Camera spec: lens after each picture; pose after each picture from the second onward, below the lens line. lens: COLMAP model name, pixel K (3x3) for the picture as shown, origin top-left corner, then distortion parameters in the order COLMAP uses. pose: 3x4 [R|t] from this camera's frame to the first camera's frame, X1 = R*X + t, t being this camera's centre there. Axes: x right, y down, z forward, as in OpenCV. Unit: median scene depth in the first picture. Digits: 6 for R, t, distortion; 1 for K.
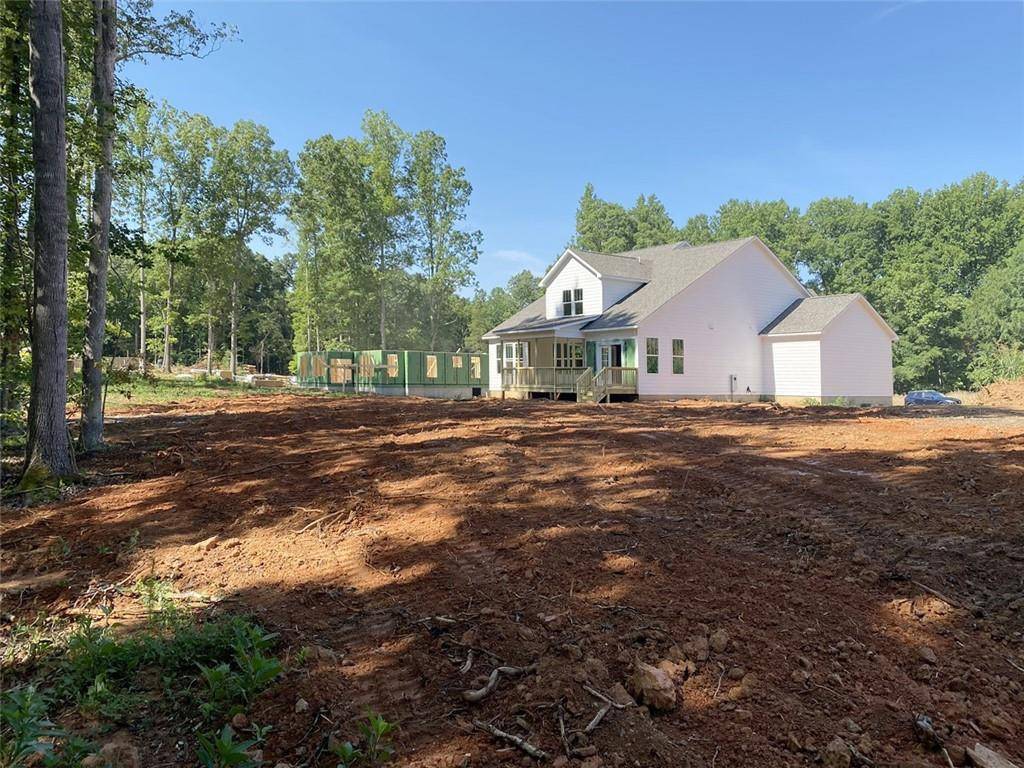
lens RADIAL K [[852.7, 0, 512.0], [0, 852.7, 384.0], [0, 0, 1]] dist [-0.001288, -0.005441]
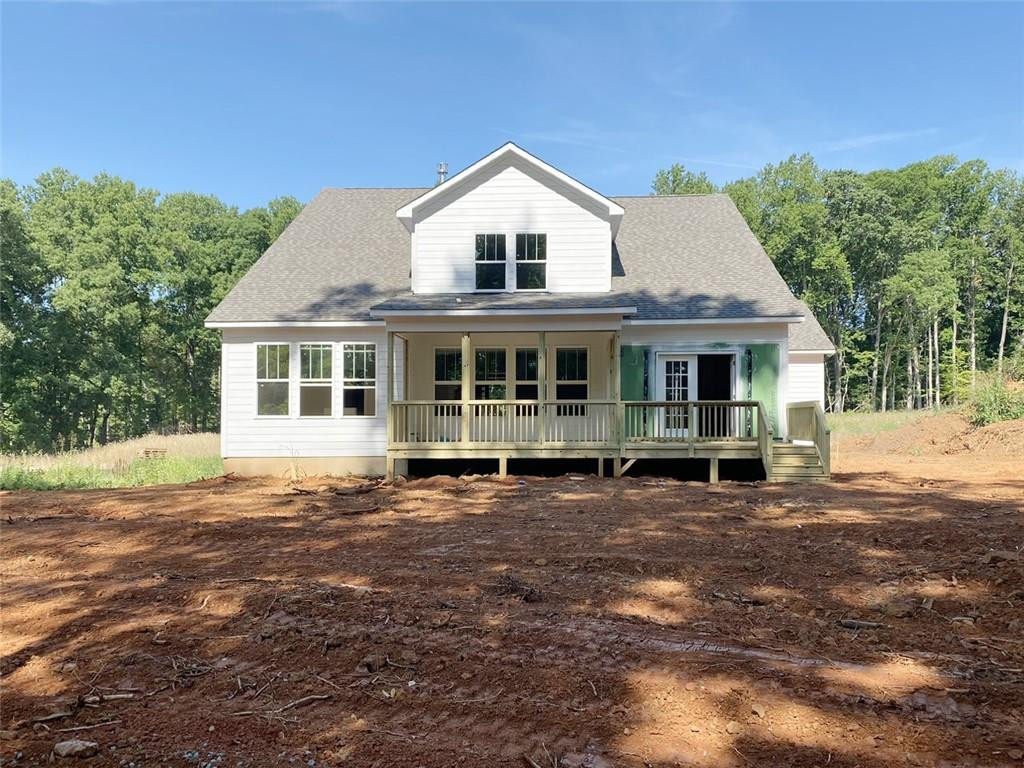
lens RADIAL K [[852.7, 0, 512.0], [0, 852.7, 384.0], [0, 0, 1]] dist [-0.001288, -0.005441]
pose [[0.561868, 0.018183, 0.827027, -0.313375], [0.014554, 0.999386, -0.031860, -0.013886], [-0.827099, 0.029937, 0.561259, 0.739338]]
